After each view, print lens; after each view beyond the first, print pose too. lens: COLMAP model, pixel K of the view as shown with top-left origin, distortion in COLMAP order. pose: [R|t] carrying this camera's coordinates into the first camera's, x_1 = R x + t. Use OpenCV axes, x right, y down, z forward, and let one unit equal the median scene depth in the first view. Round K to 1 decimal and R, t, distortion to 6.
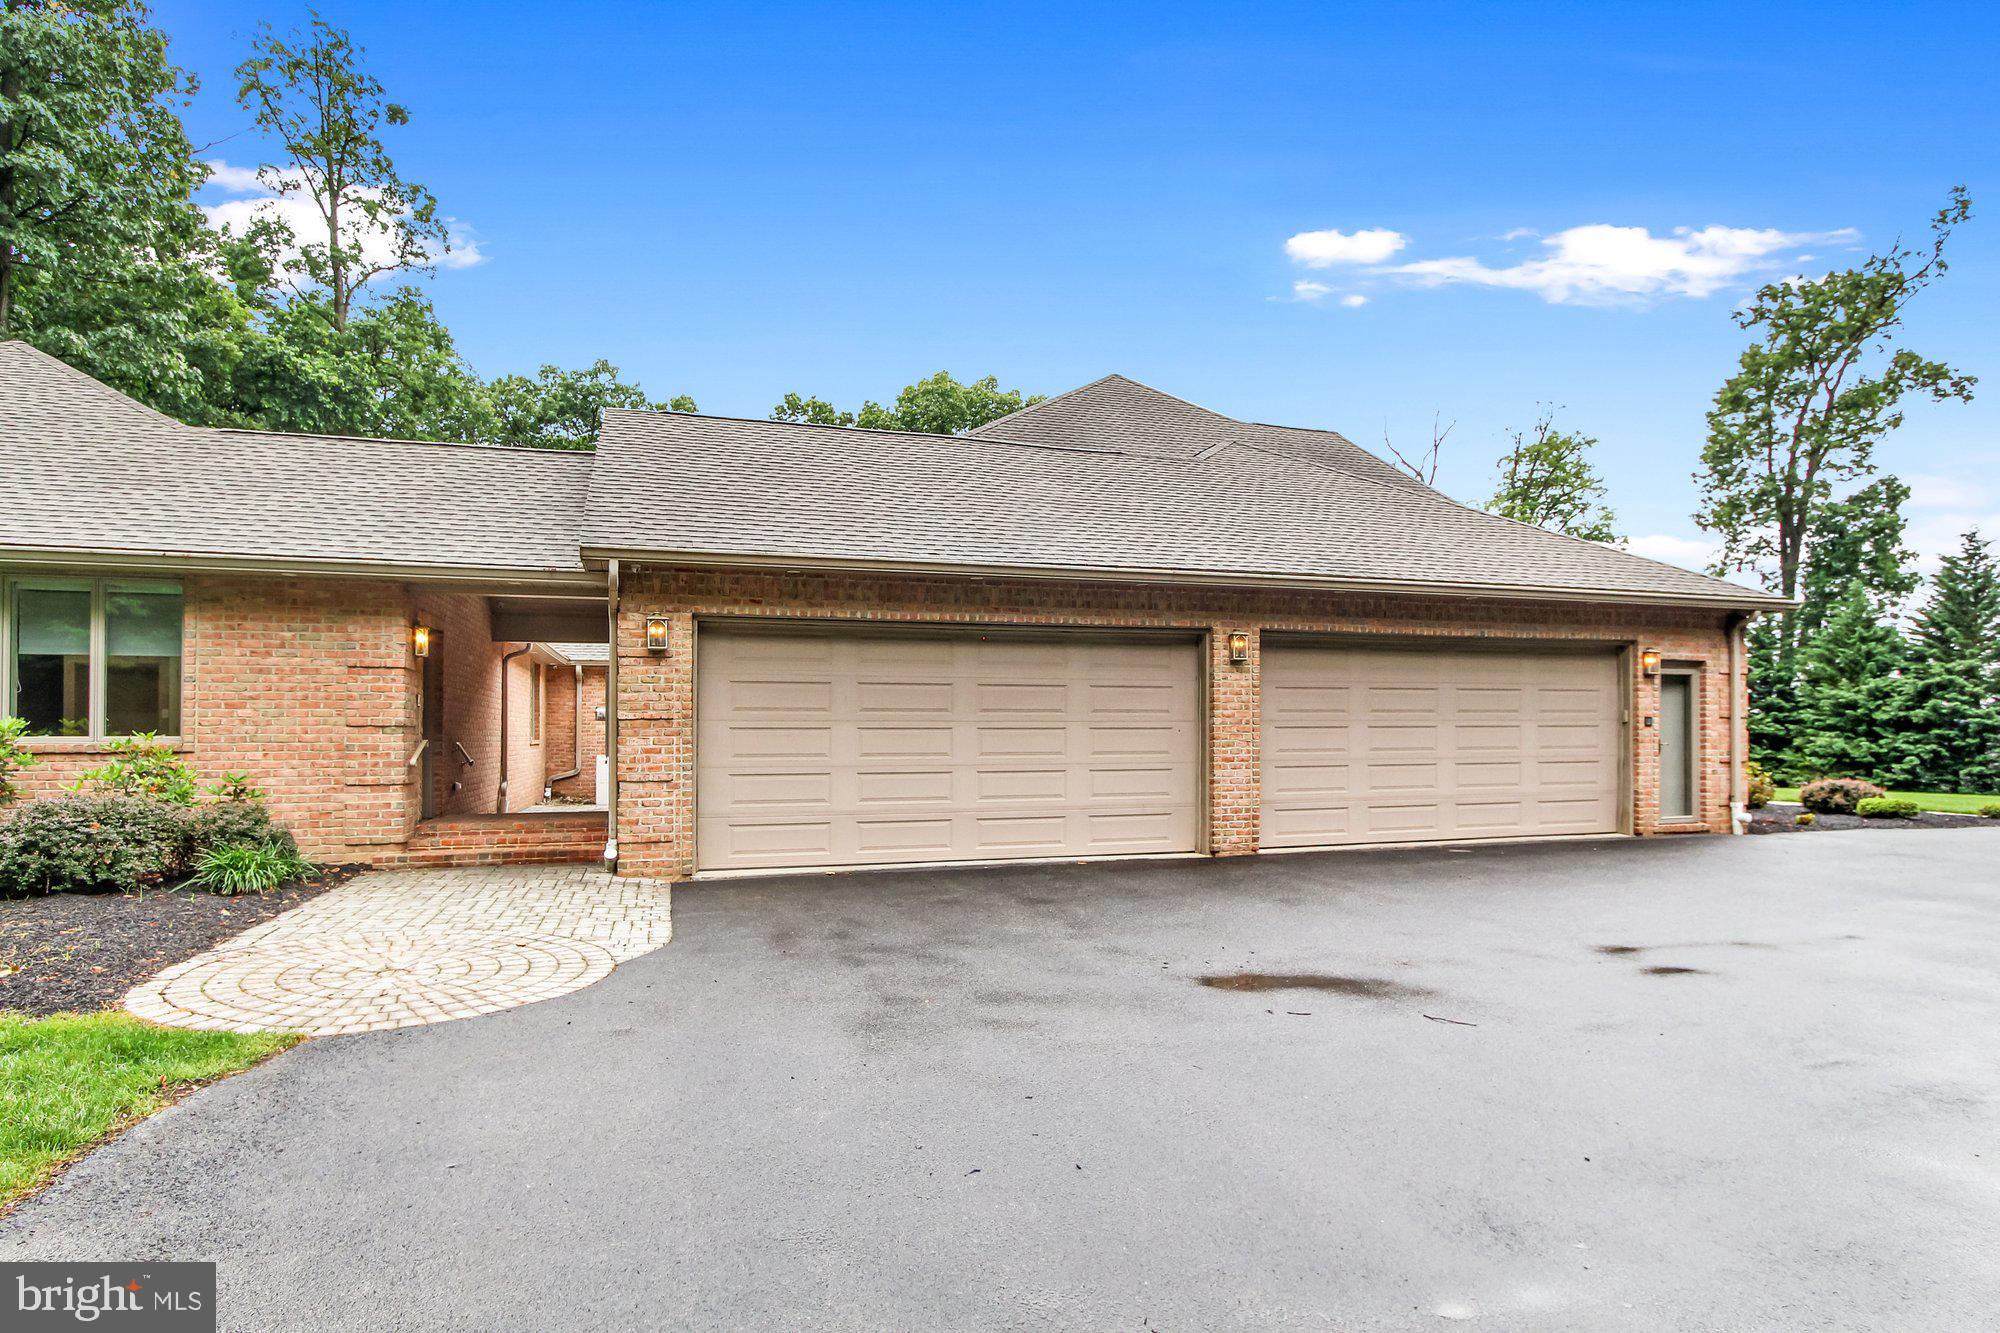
lens RADIAL K [[928.5, 0, 999.7], [0, 928.5, 669.7], [0, 0, 1]] dist [-0.005266, -0.001008]
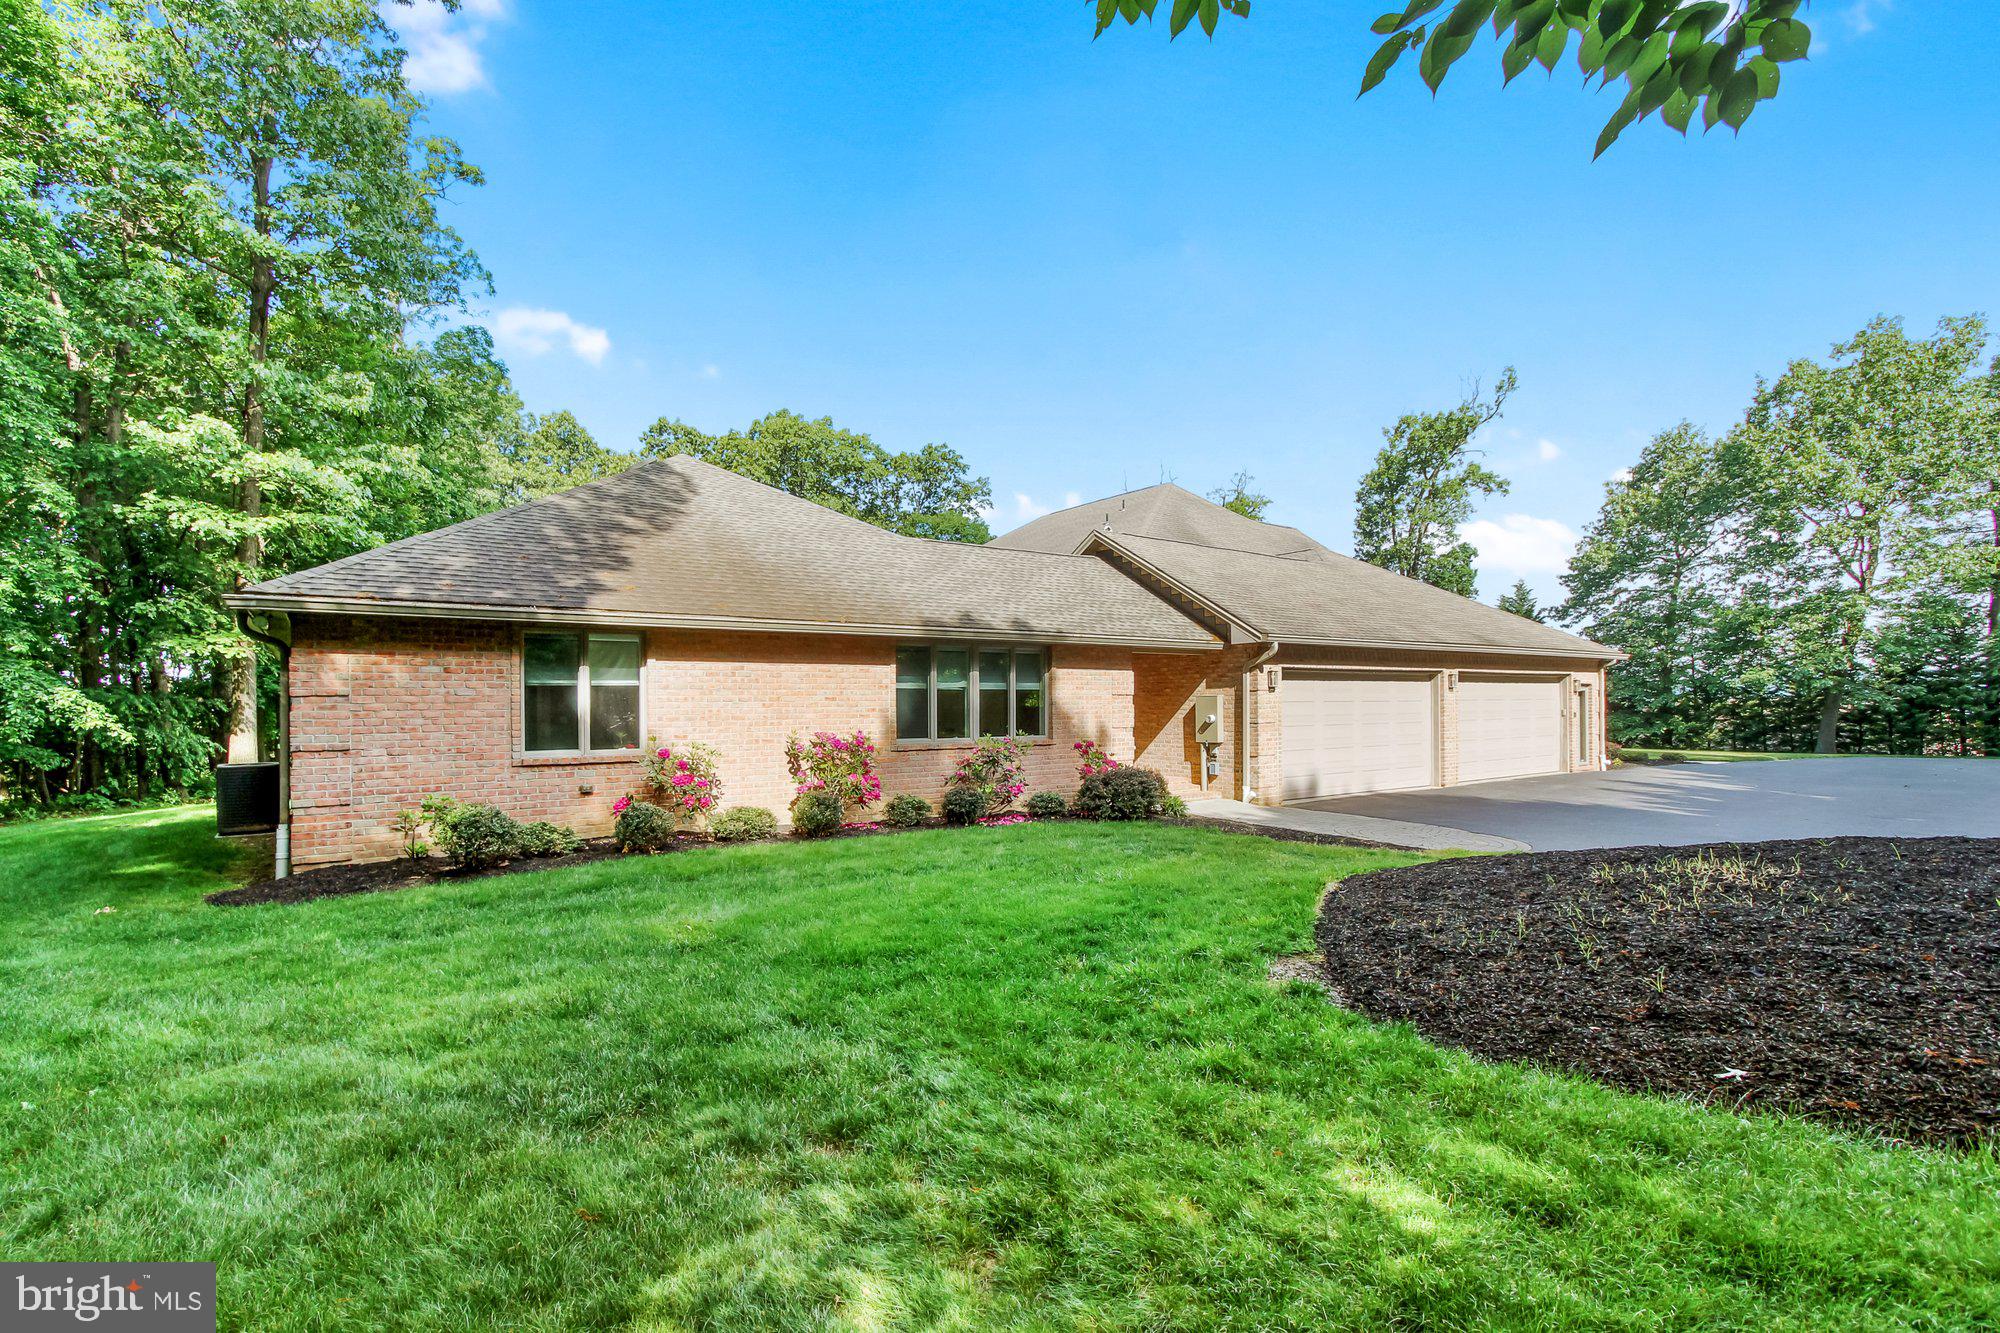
lens RADIAL K [[928.5, 0, 999.6], [0, 928.5, 670.5], [0, 0, 1]] dist [-0.005266, -0.001008]
pose [[0.931056, -0.011422, 0.364697, -0.323103], [0.011751, 0.999930, 0.001317, -0.012189], [-0.364686, 0.003059, 0.931125, -0.151186]]
